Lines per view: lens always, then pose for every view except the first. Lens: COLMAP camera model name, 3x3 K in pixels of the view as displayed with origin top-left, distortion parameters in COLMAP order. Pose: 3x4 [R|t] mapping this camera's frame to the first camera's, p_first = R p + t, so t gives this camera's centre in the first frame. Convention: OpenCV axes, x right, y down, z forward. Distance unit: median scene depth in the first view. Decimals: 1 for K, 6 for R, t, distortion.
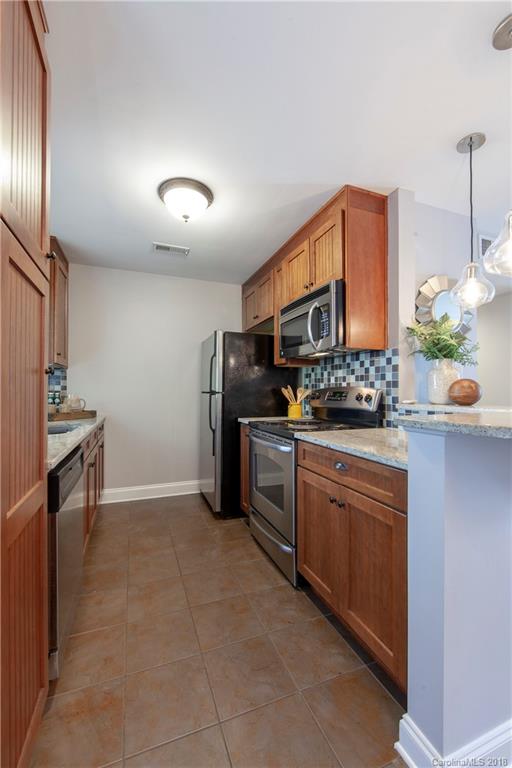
lens RADIAL K [[314.2, 0, 255.2], [0, 314.2, 389.6], [0, 0, 1]] dist [-0.013582, 0.000489]
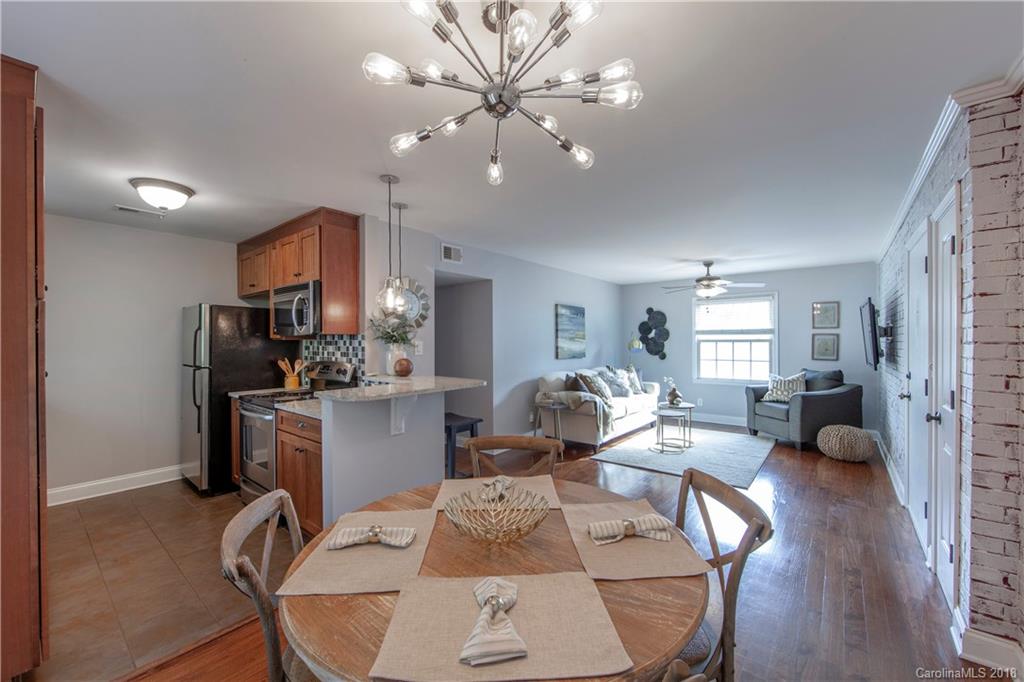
lens RADIAL K [[418.9, 0, 510.5], [0, 418.9, 338.4], [0, 0, 1]] dist [-0.013582, 0.000489]
pose [[0.878293, -0.005134, 0.478095, 0.120979], [0.005365, 0.999985, 0.000882, -0.092188], [-0.478092, 0.001790, 0.878308, -0.701961]]
